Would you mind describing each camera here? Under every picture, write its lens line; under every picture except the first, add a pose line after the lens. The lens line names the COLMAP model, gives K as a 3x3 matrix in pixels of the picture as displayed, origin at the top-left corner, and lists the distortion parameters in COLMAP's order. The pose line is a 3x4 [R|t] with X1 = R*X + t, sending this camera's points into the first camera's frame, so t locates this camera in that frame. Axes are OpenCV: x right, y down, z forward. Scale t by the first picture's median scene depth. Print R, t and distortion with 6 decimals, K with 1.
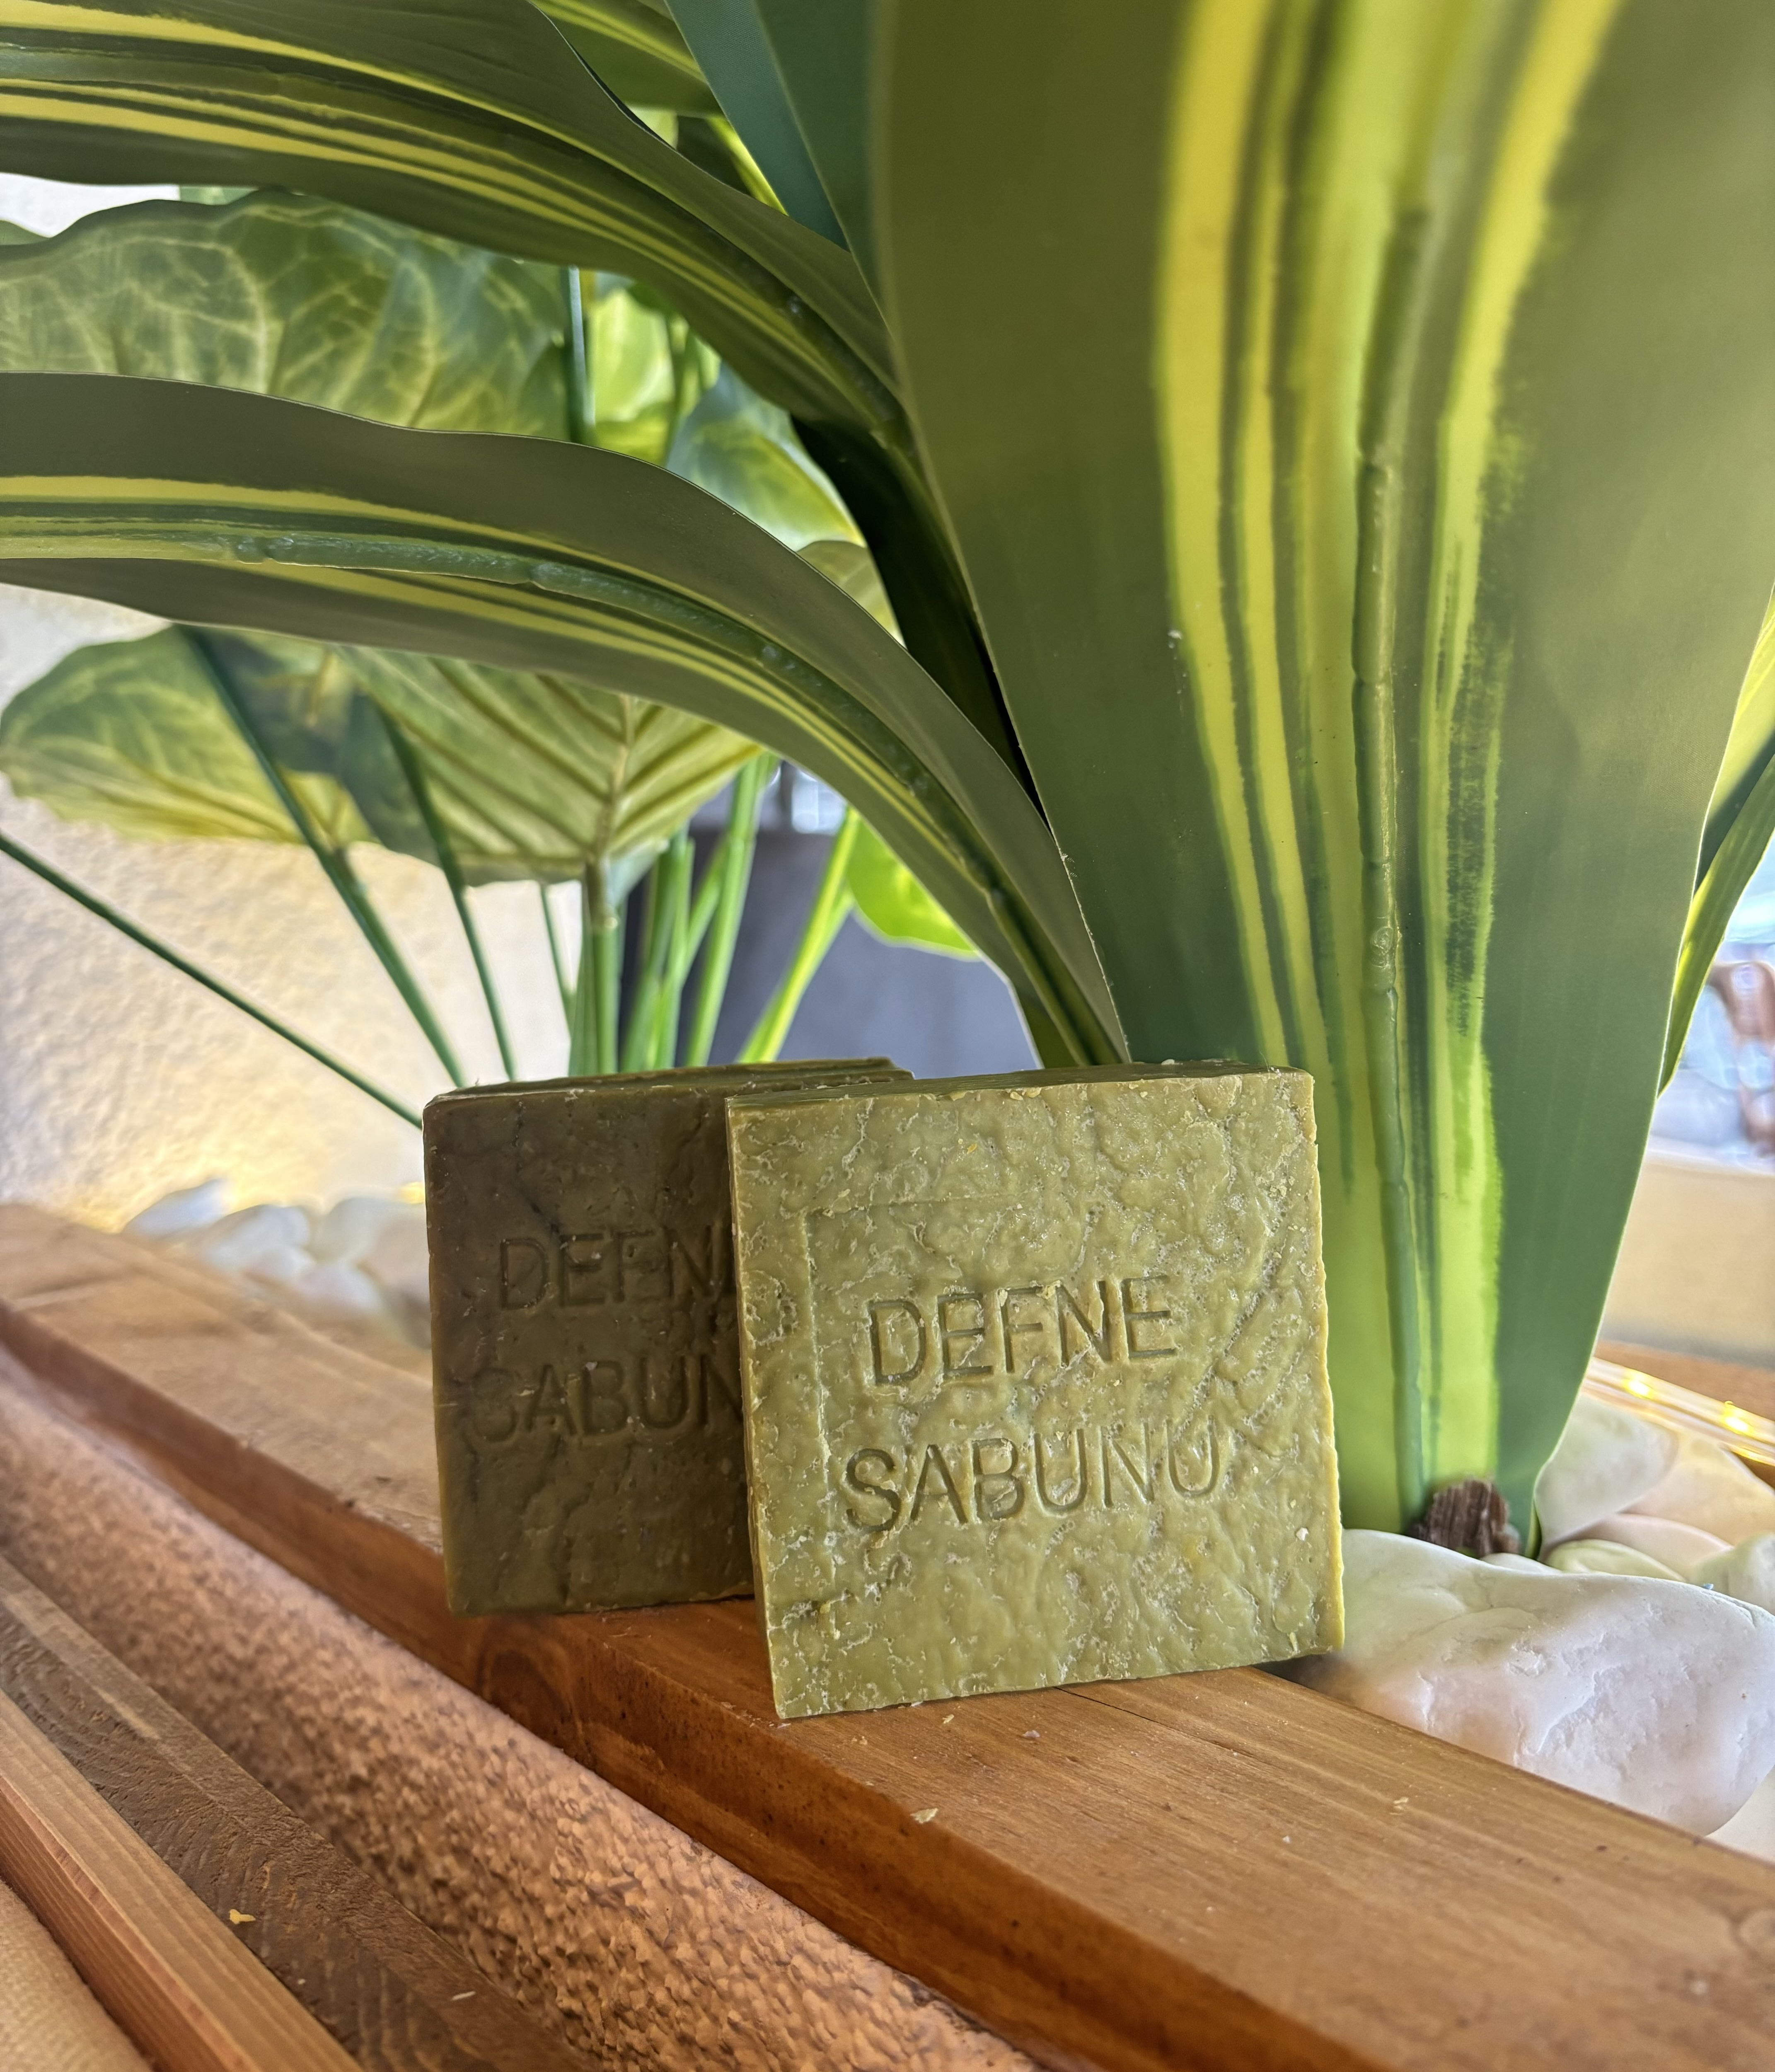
lens RADIAL K [[1775.2, 0, 879.9], [0, 1775.2, 967.1], [0, 0, 1]] dist [0.007969, 0.006255]
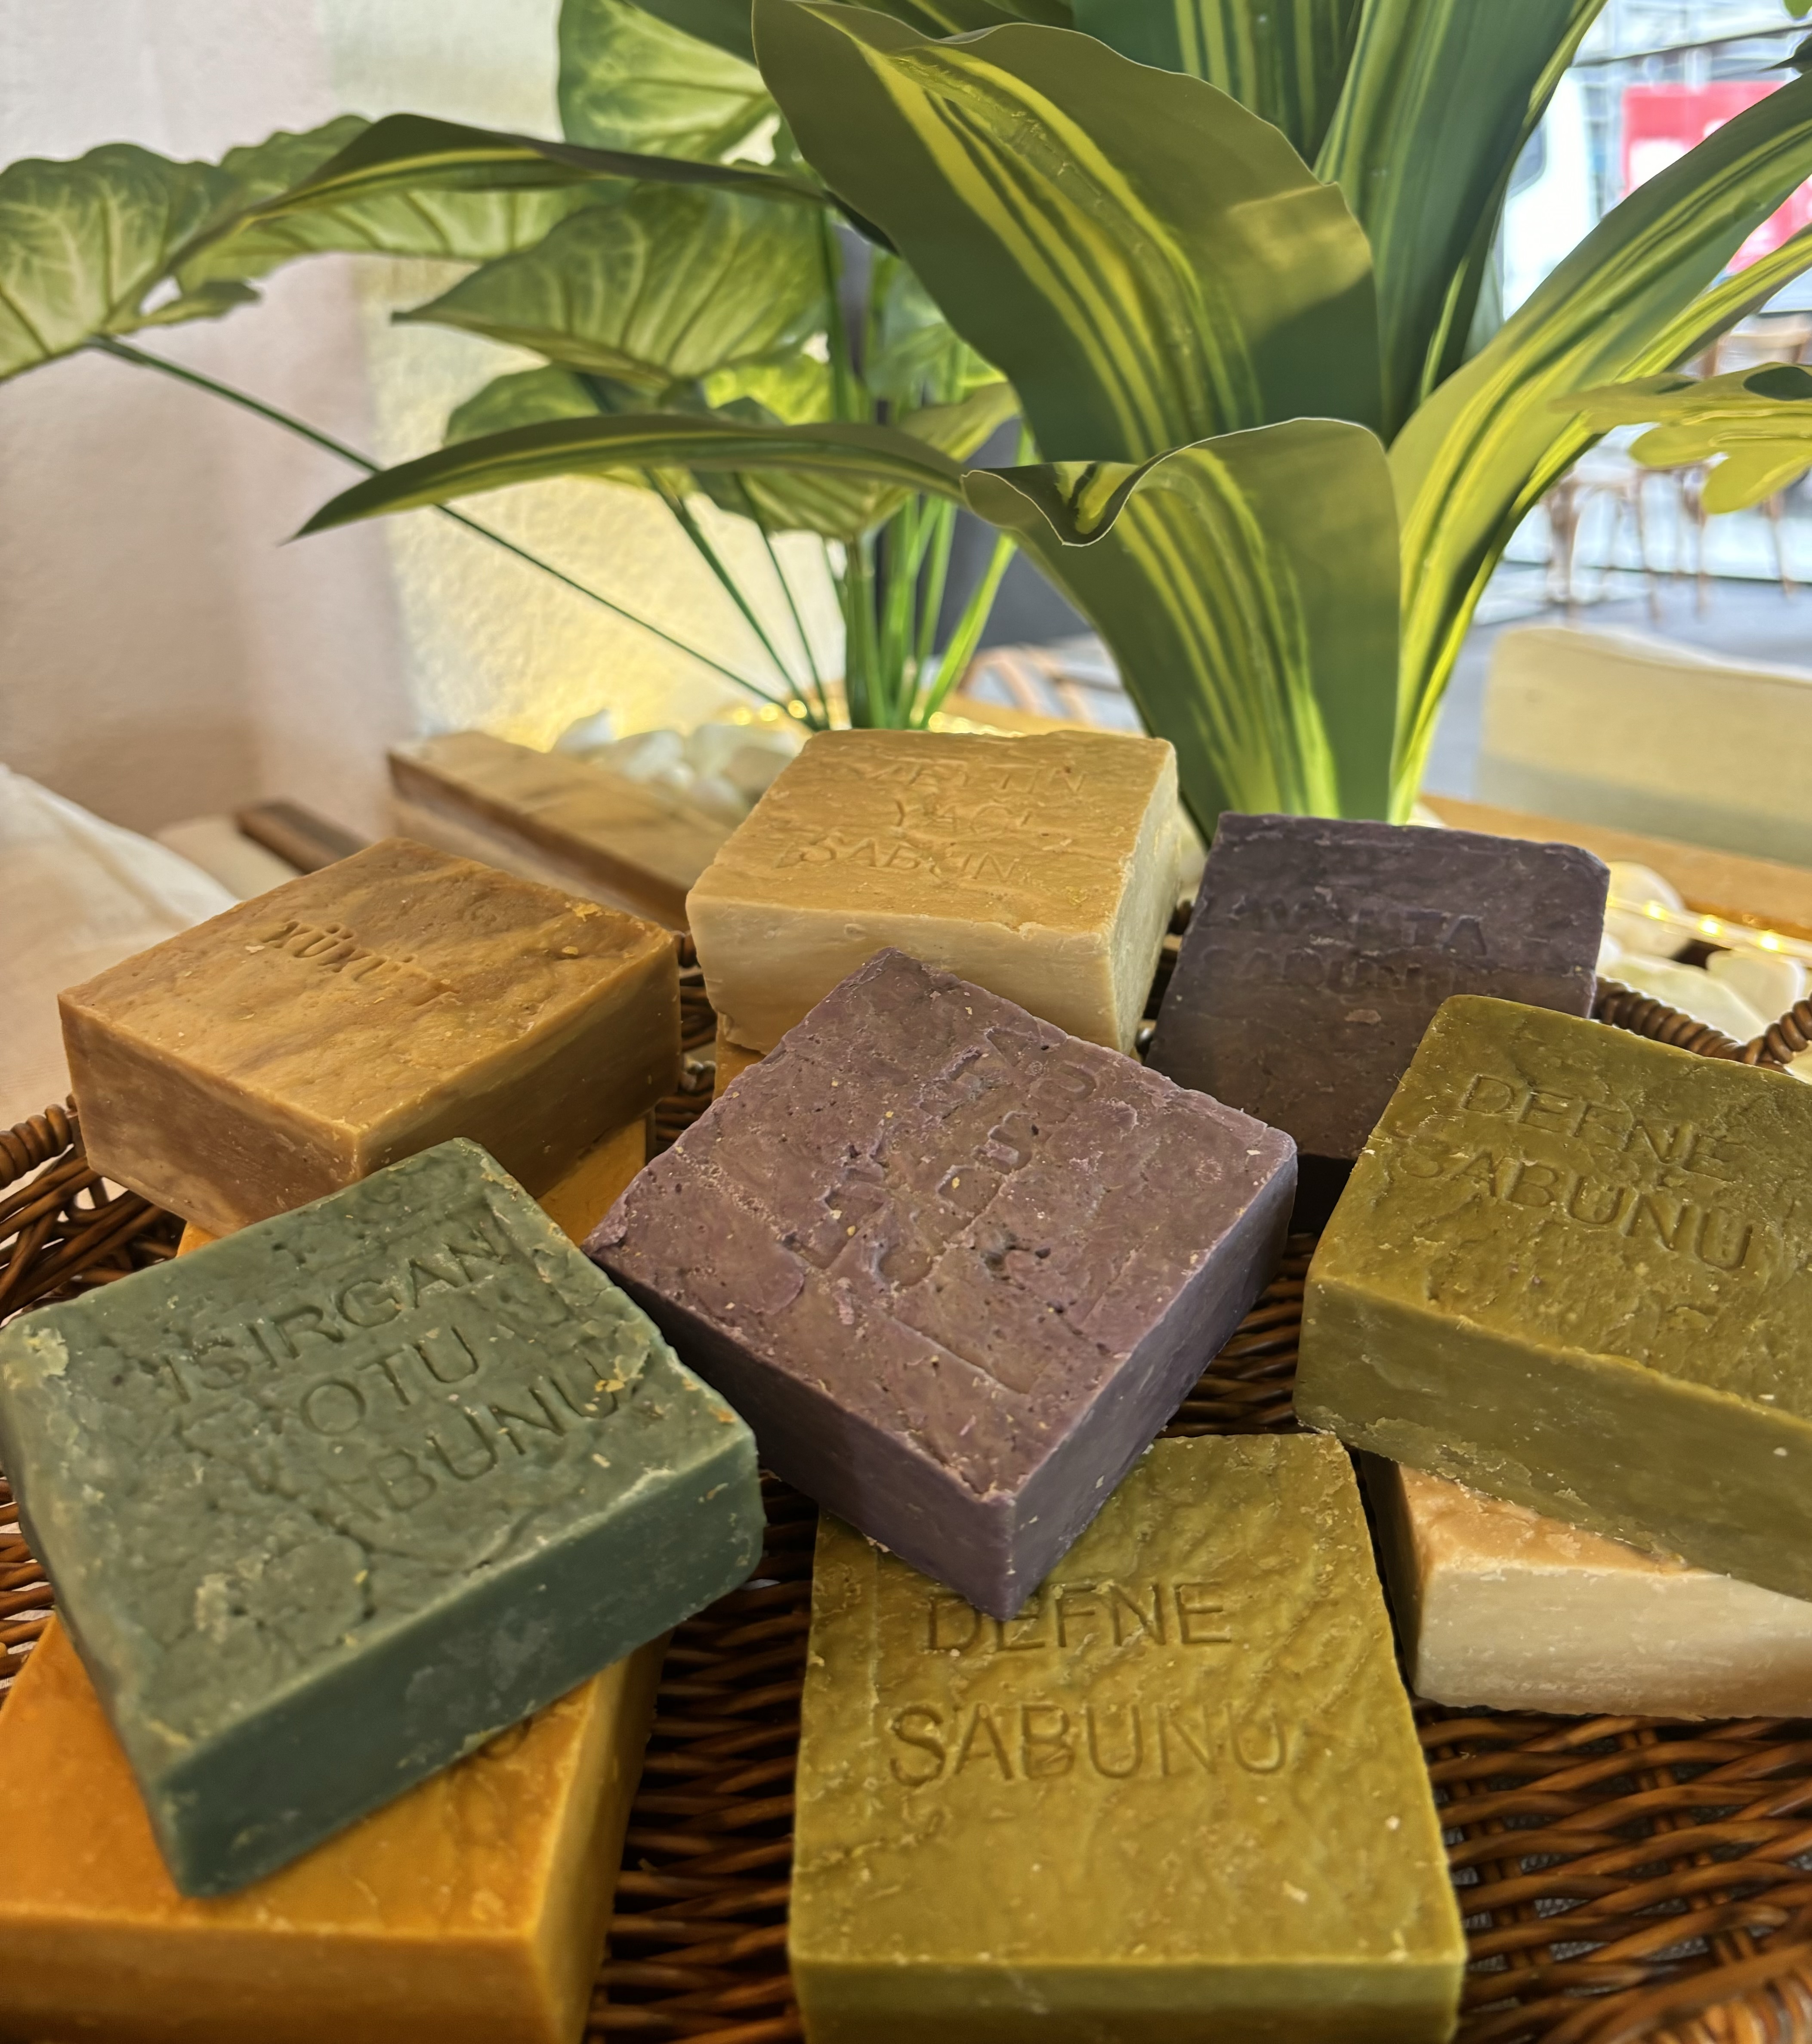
lens RADIAL K [[1799.1, 0, 927.8], [0, 1799.1, 855.7], [0, 0, 1]] dist [0.022664, -0.023281]
pose [[0.993227, -0.027520, -0.112882, 0.116525], [0.056414, 0.963563, 0.261465, -0.299383], [0.101574, -0.266062, 0.958589, -0.924517]]
